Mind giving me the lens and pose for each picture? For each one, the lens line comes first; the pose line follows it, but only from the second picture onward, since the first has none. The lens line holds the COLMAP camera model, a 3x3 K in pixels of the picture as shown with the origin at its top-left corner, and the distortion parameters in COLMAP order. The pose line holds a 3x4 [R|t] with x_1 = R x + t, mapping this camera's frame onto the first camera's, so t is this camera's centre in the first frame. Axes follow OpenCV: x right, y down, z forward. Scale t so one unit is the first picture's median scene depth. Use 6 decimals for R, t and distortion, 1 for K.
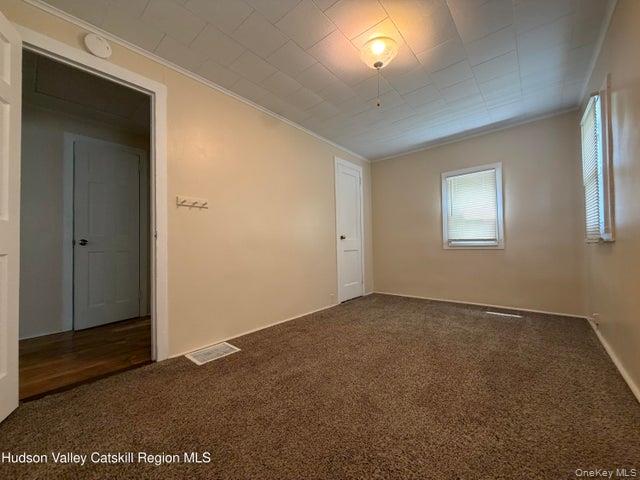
lens RADIAL K [[259.1, 0, 324.5], [0, 259.1, 240.0], [0, 0, 1]] dist [-0.001618, -0.000185]
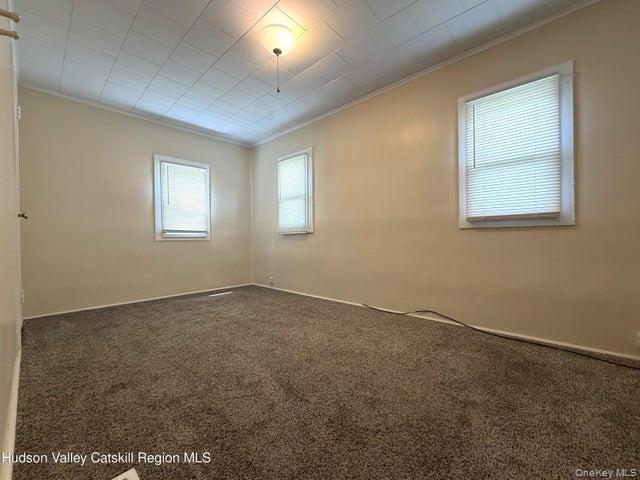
lens RADIAL K [[259.1, 0, 324.5], [0, 259.1, 240.0], [0, 0, 1]] dist [-0.001618, -0.000185]
pose [[0.042541, 0.012406, 0.999018, -0.449665], [-0.006607, 0.999905, -0.012135, 0.044998], [-0.999073, -0.006085, 0.042619, 0.435738]]
